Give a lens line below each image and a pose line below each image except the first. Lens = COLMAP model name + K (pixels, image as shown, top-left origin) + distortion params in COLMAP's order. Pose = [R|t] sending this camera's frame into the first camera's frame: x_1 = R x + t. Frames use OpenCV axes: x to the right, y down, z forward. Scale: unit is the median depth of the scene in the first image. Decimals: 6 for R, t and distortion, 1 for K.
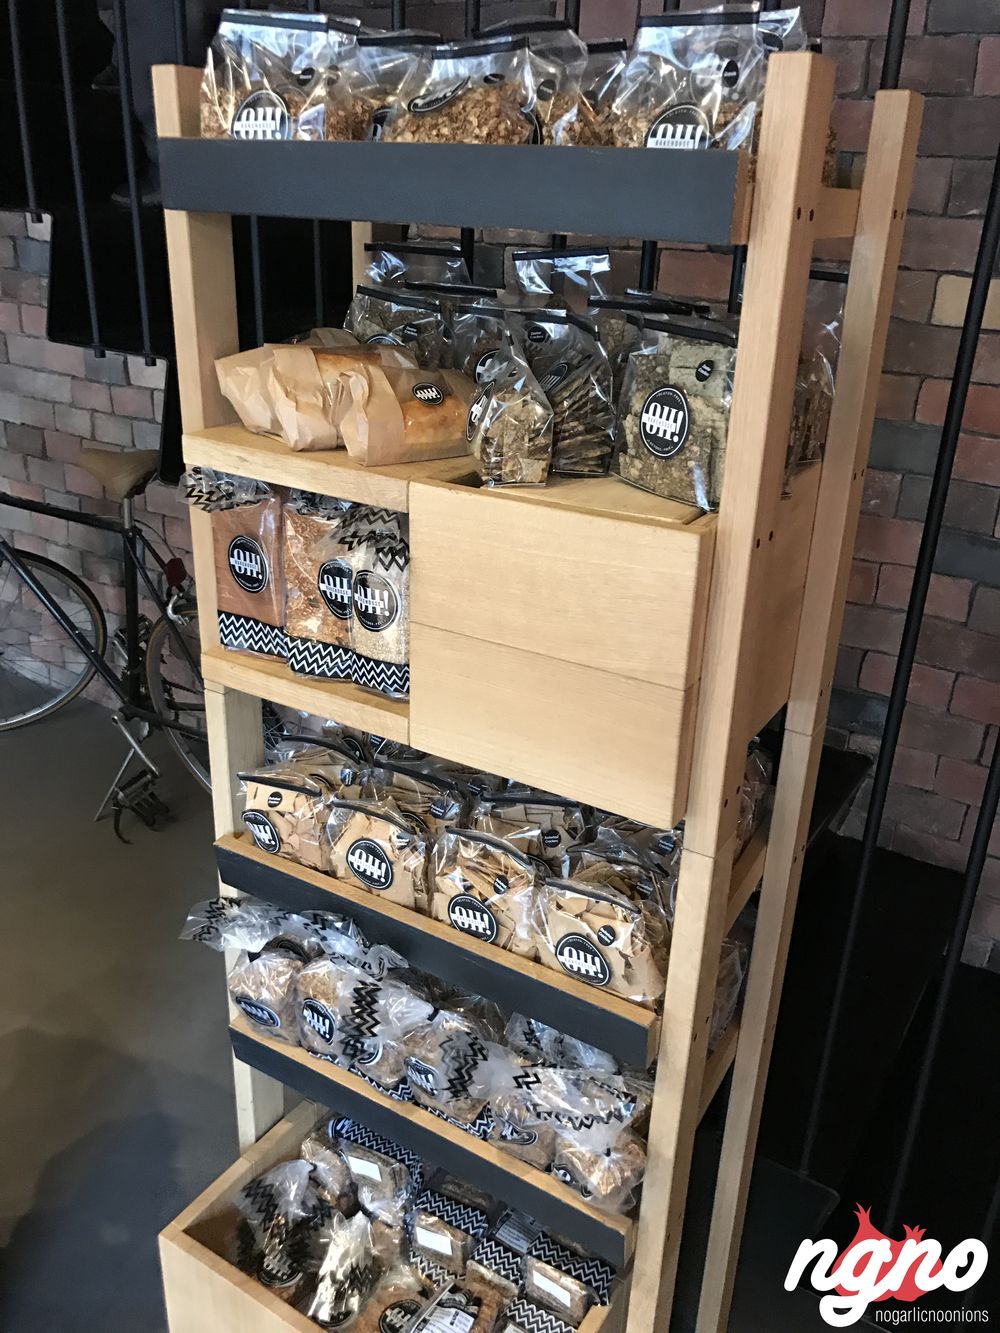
lens RADIAL K [[1109.0, 0, 505.1], [0, 1109.0, 654.8], [0, 0, 1]] dist [0.028485, -0.028377]
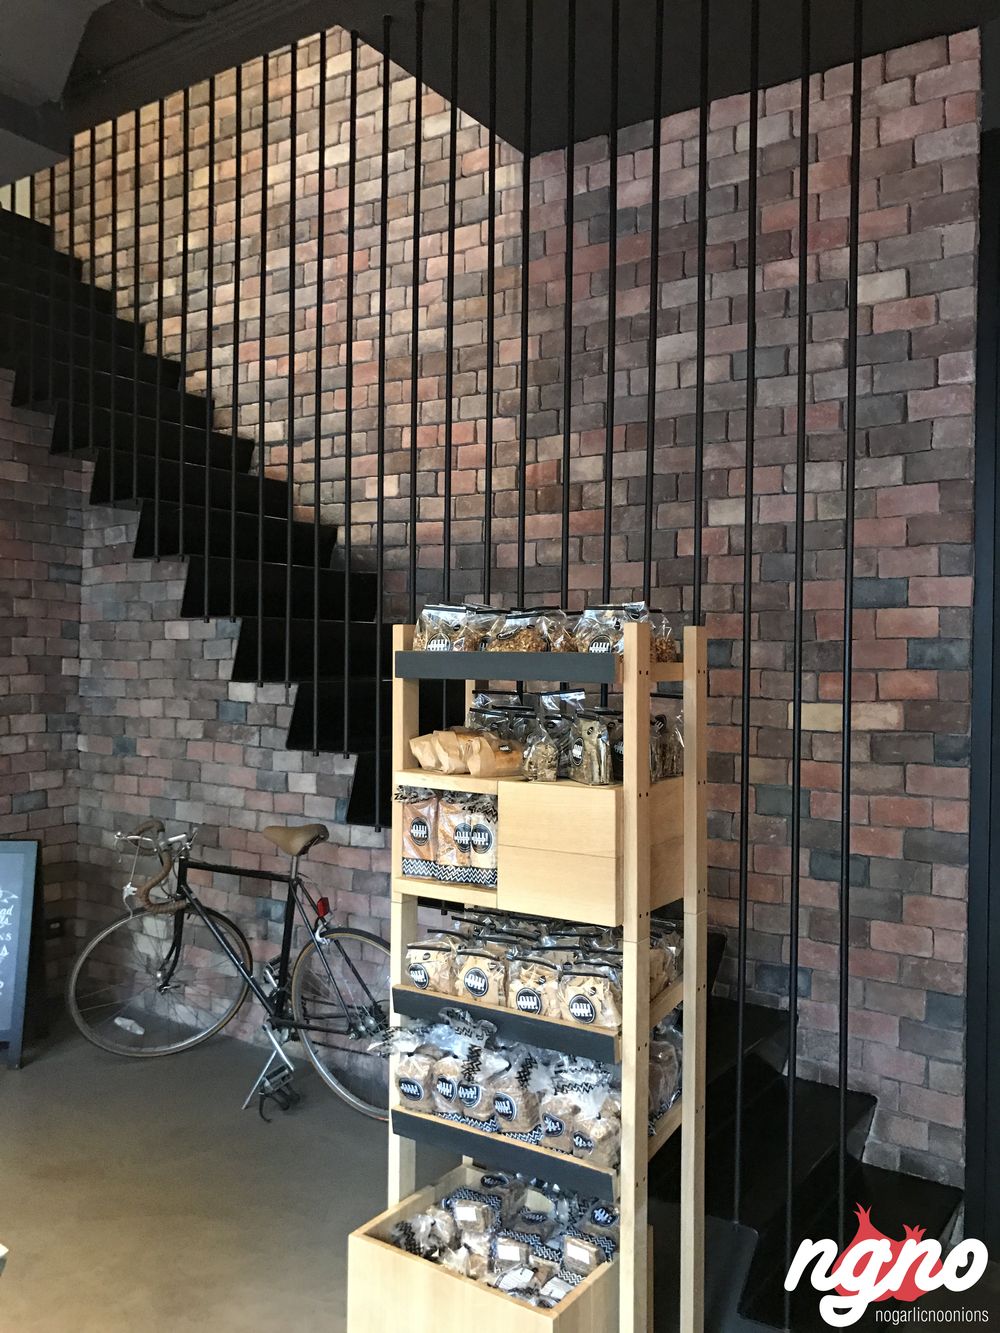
lens RADIAL K [[1109.0, 0, 541.8], [0, 1109.0, 655.1], [0, 0, 1]] dist [0.028485, -0.028377]
pose [[0.999622, -0.027247, -0.003551, 0.019628], [0.023762, 0.922090, -0.386244, 0.447415], [0.013798, 0.386014, 0.922390, -1.123436]]
